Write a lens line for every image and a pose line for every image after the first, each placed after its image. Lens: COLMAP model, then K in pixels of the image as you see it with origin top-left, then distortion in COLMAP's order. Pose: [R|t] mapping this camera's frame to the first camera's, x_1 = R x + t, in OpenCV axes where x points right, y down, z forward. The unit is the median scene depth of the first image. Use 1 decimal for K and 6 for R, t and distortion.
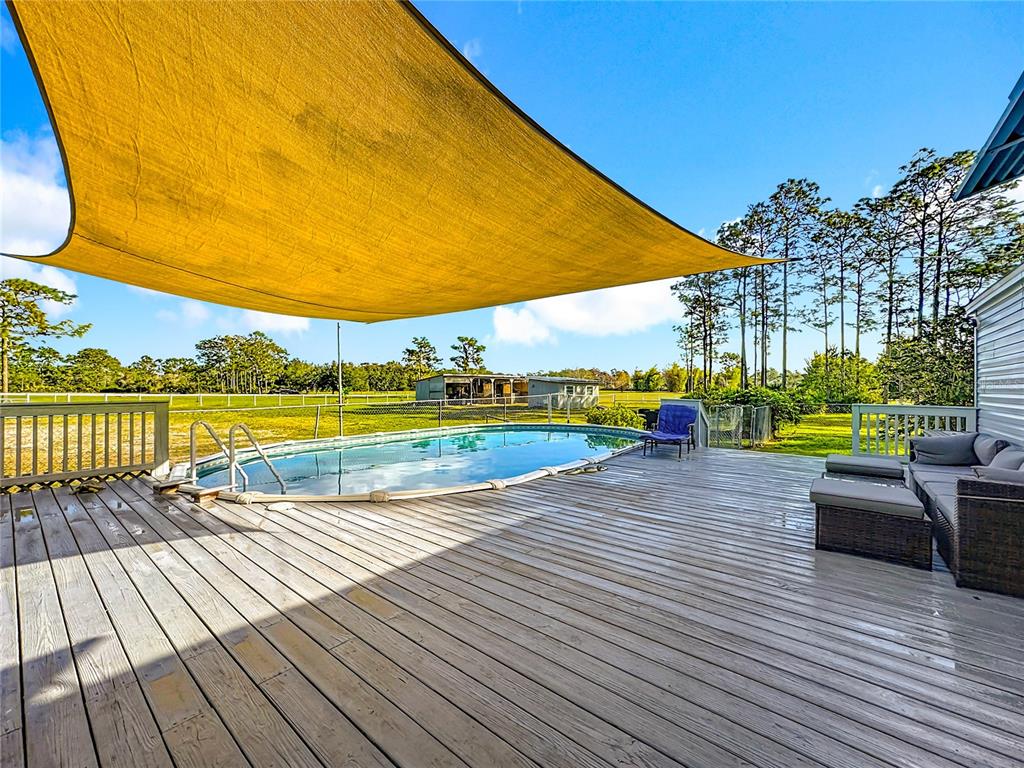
lens RADIAL K [[429.4, 0, 515.9], [0, 429.4, 389.7], [0, 0, 1]] dist [-0.042224, 0.017298]
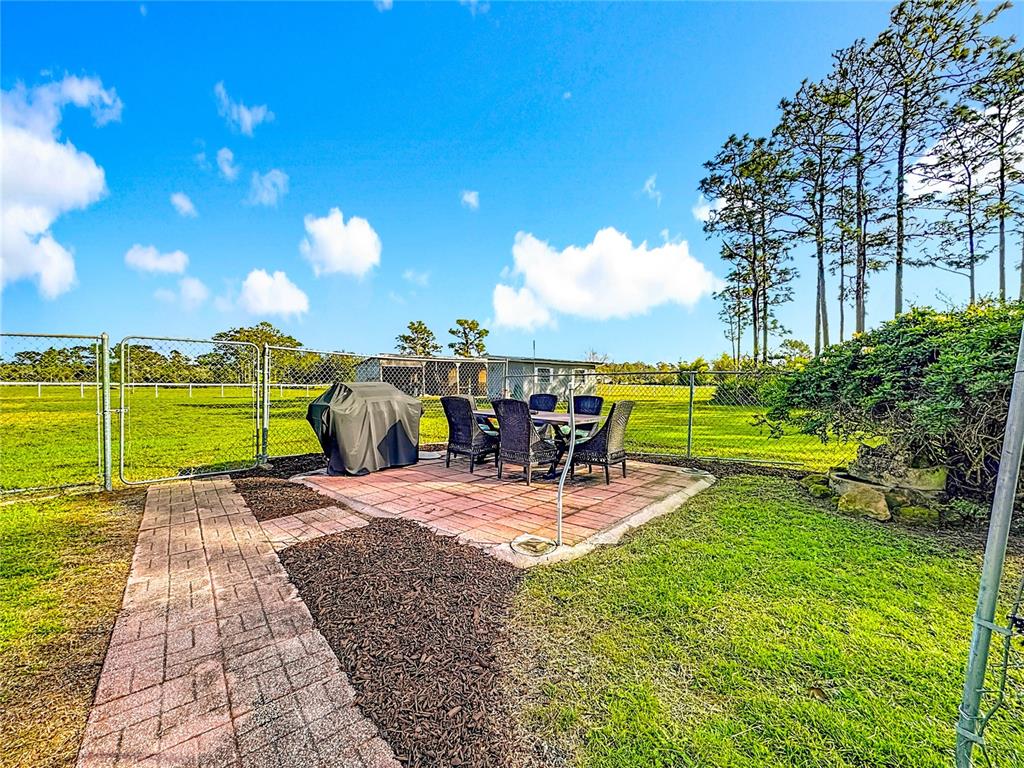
lens RADIAL K [[429.4, 0, 515.9], [0, 429.4, 389.7], [0, 0, 1]] dist [-0.042224, 0.017298]
pose [[0.994232, -0.000585, -0.107253, 0.074985], [0.001659, 0.999949, 0.009922, 0.008753], [0.107241, -0.010043, 0.994182, 0.158575]]
